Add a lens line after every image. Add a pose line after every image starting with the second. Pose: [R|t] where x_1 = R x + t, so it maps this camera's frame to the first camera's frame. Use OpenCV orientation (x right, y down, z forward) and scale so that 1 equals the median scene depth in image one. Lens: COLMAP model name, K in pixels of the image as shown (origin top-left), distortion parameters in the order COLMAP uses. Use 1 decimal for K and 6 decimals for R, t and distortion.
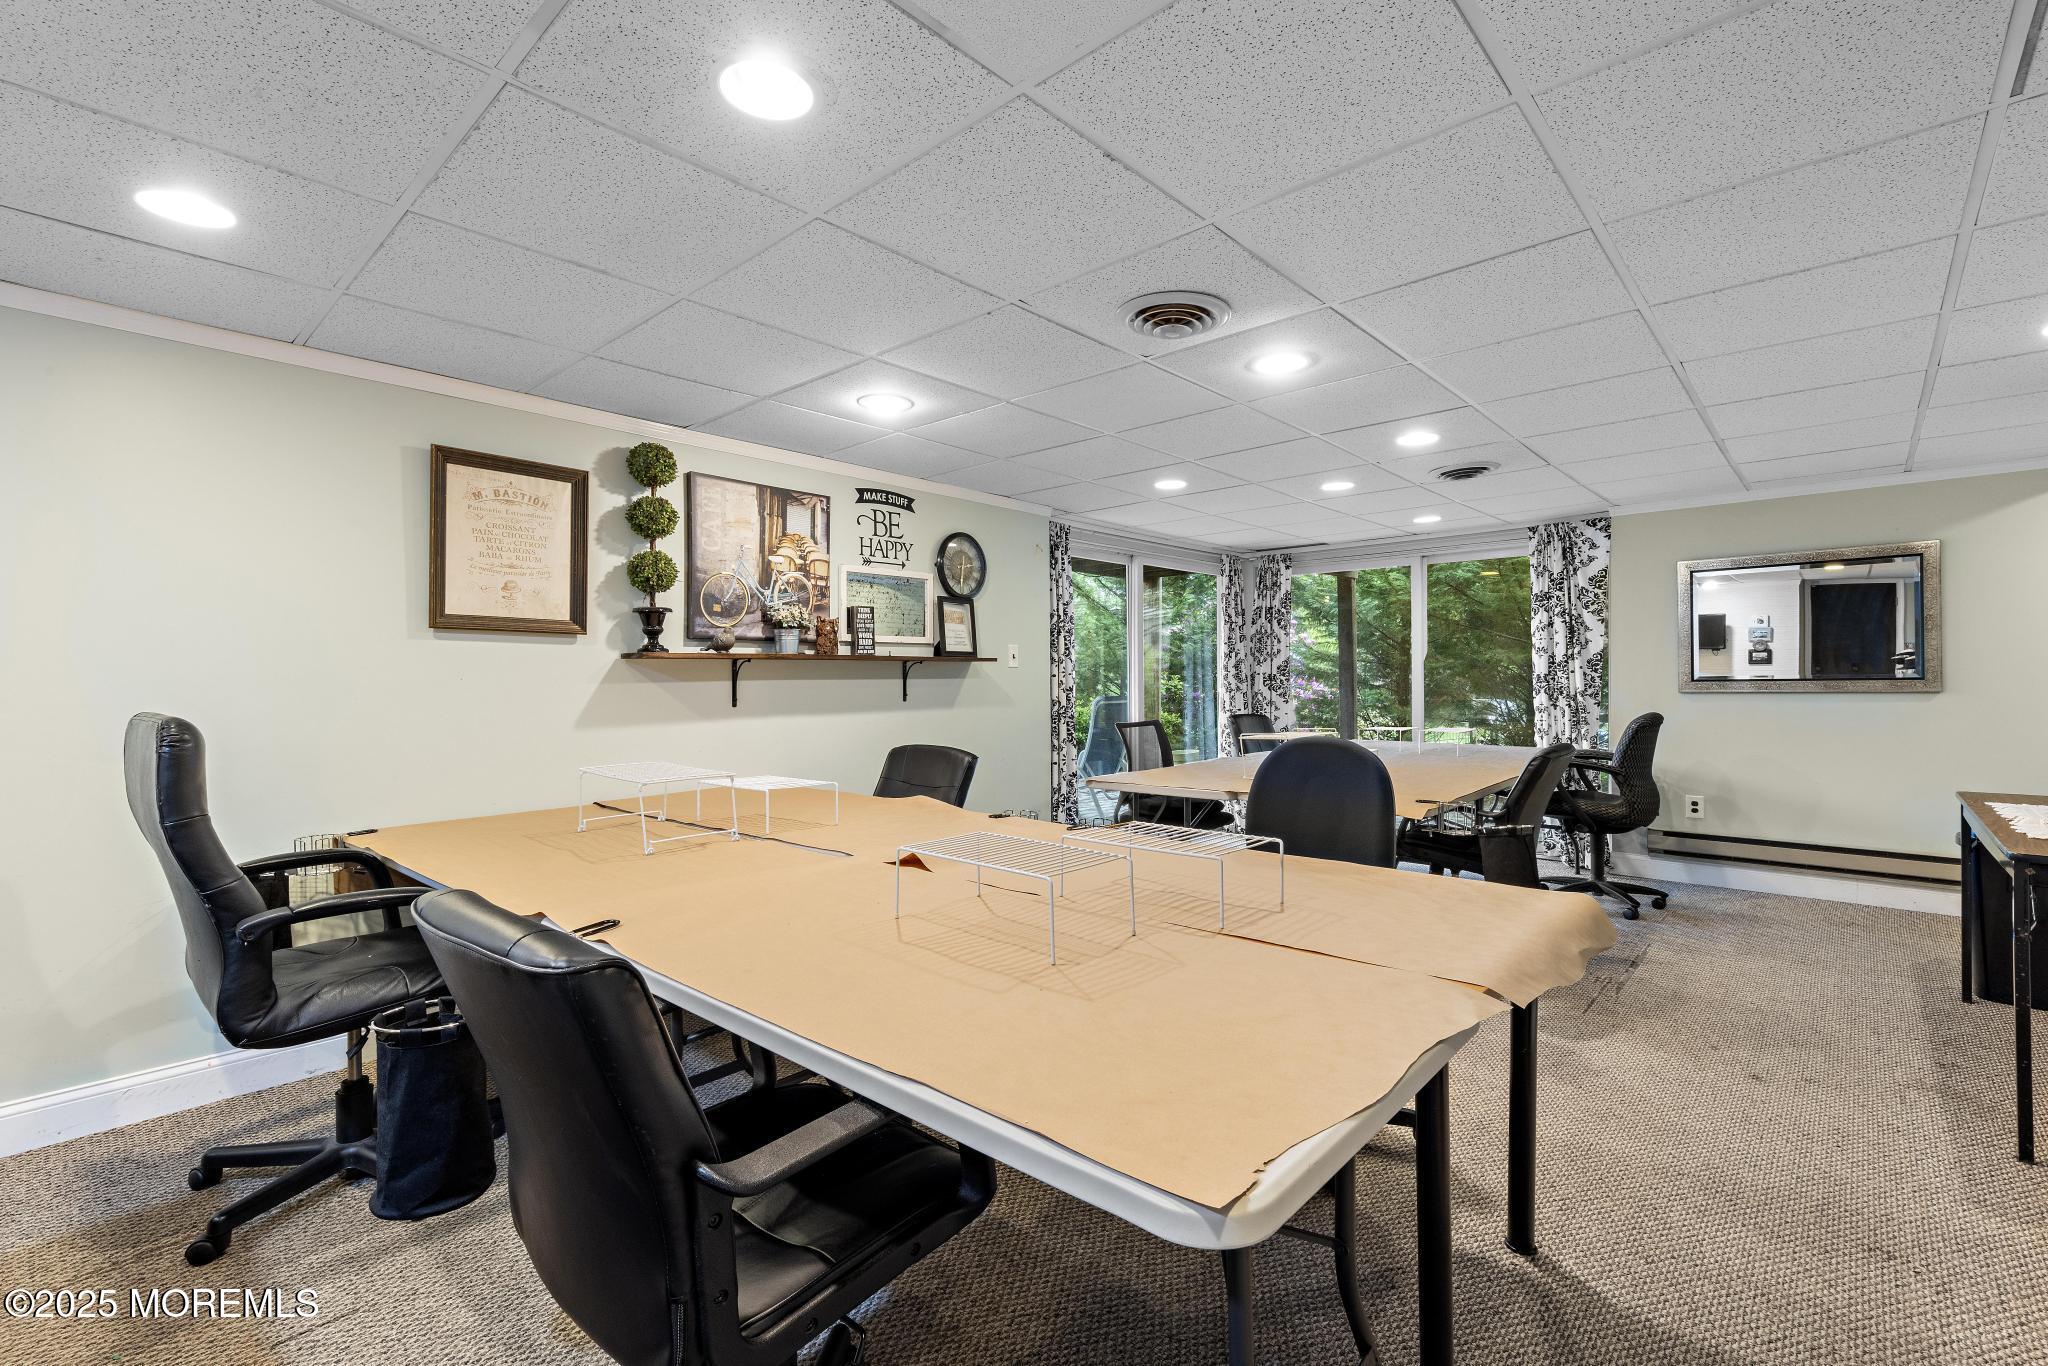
lens RADIAL K [[907.1, 0, 1026.8], [0, 907.1, 675.1], [0, 0, 1]] dist [0.002572, 0.000220]
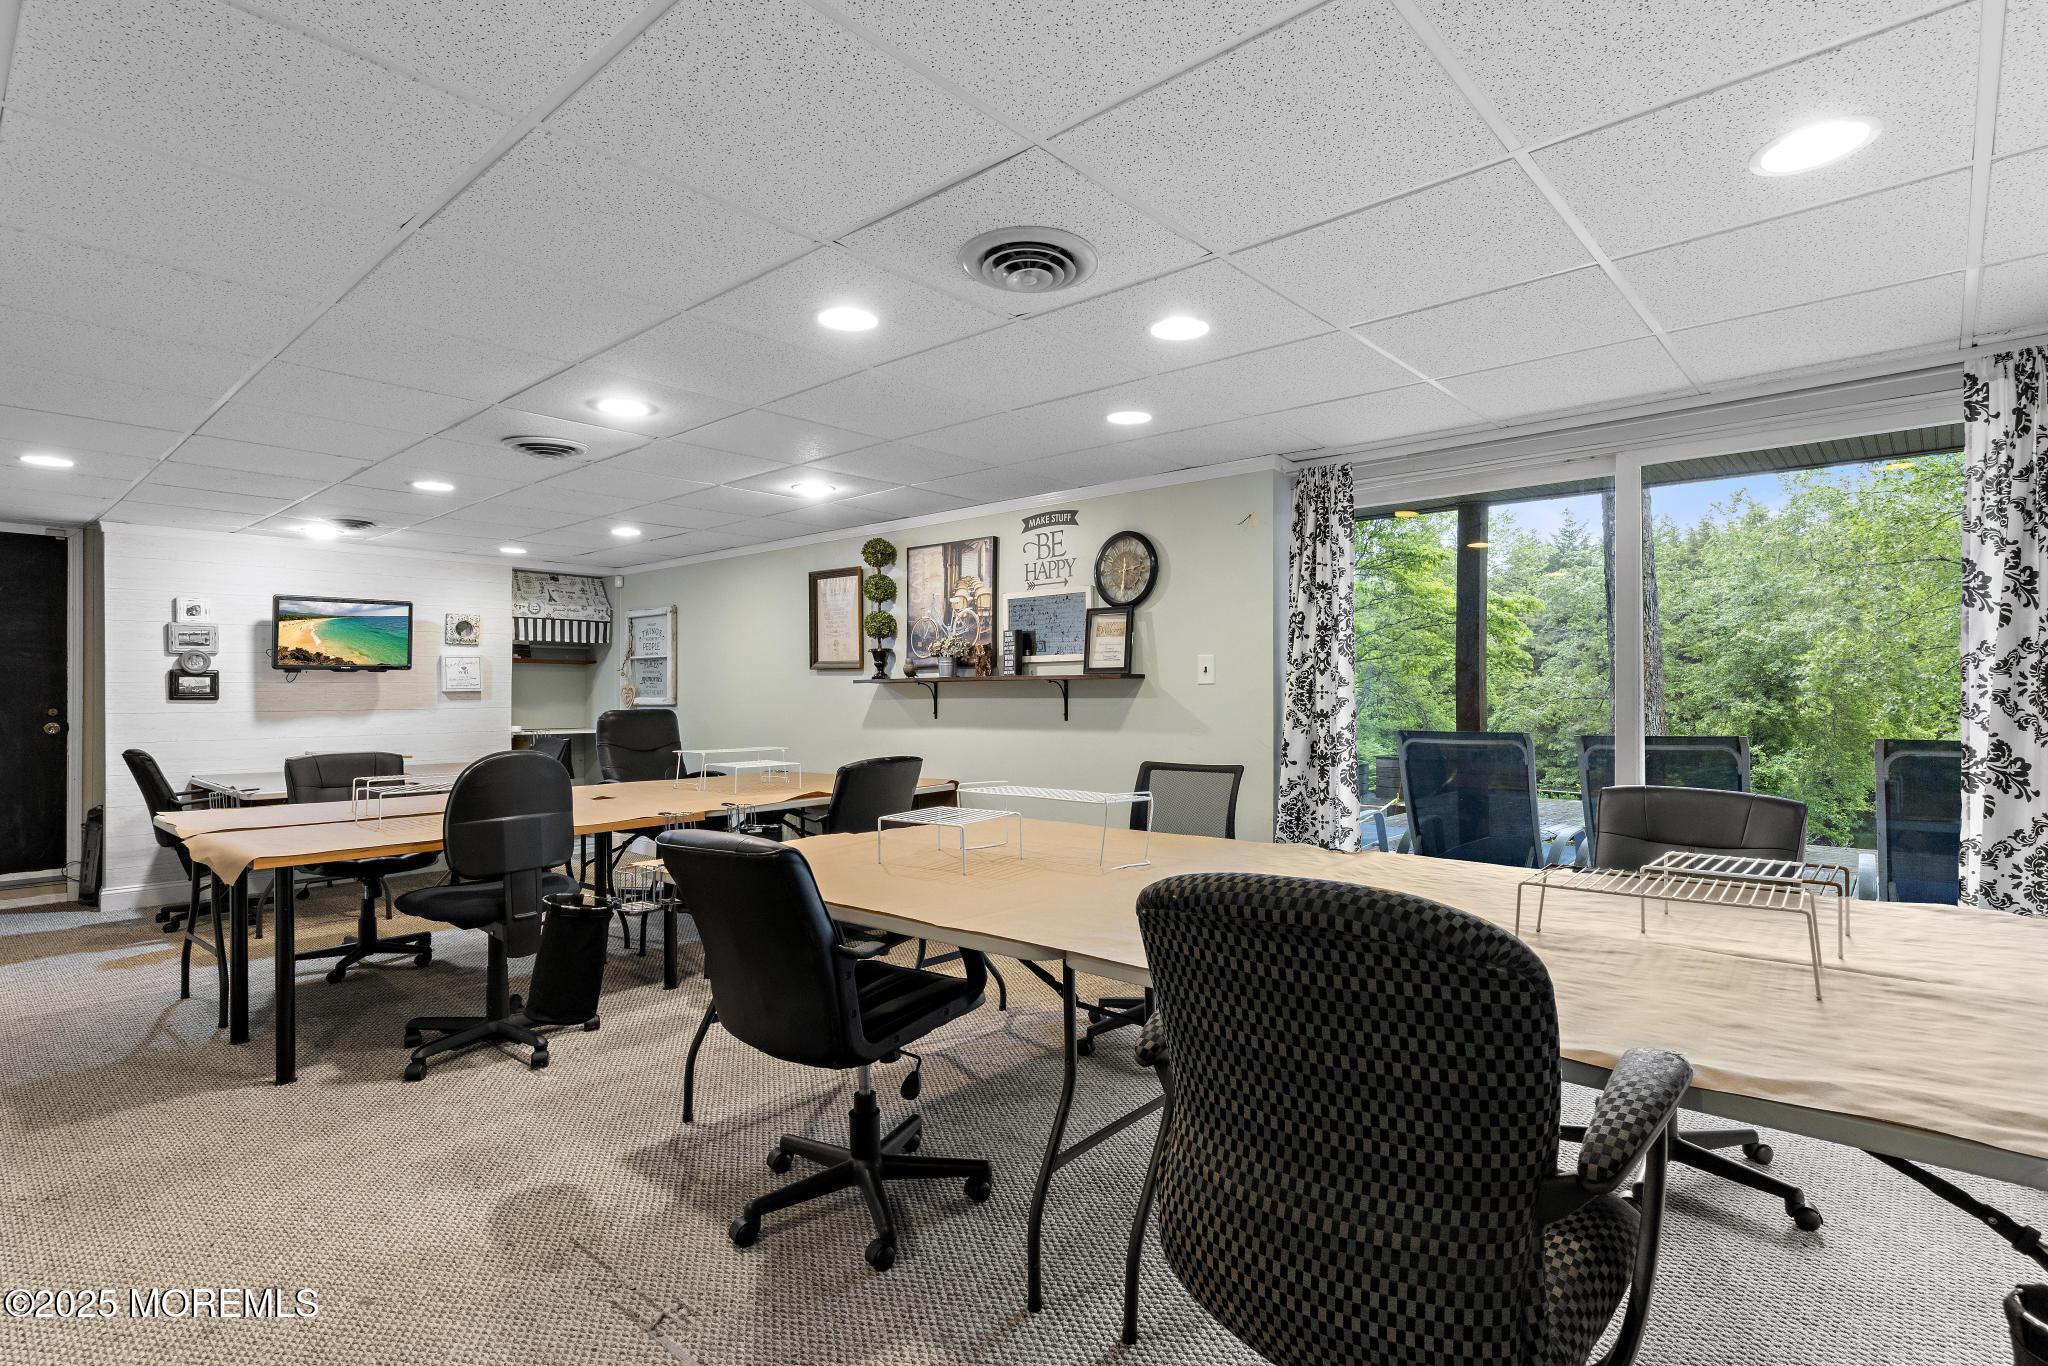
lens RADIAL K [[1008.8, 0, 1024.0], [0, 1008.8, 683.0], [0, 0, 1]] dist [0.000752, 0.000298]
pose [[0.008431, -0.006007, -0.999946, 0.992374], [0.005522, 0.999967, -0.005960, -0.006230], [0.999949, -0.005472, 0.008464, 0.985575]]
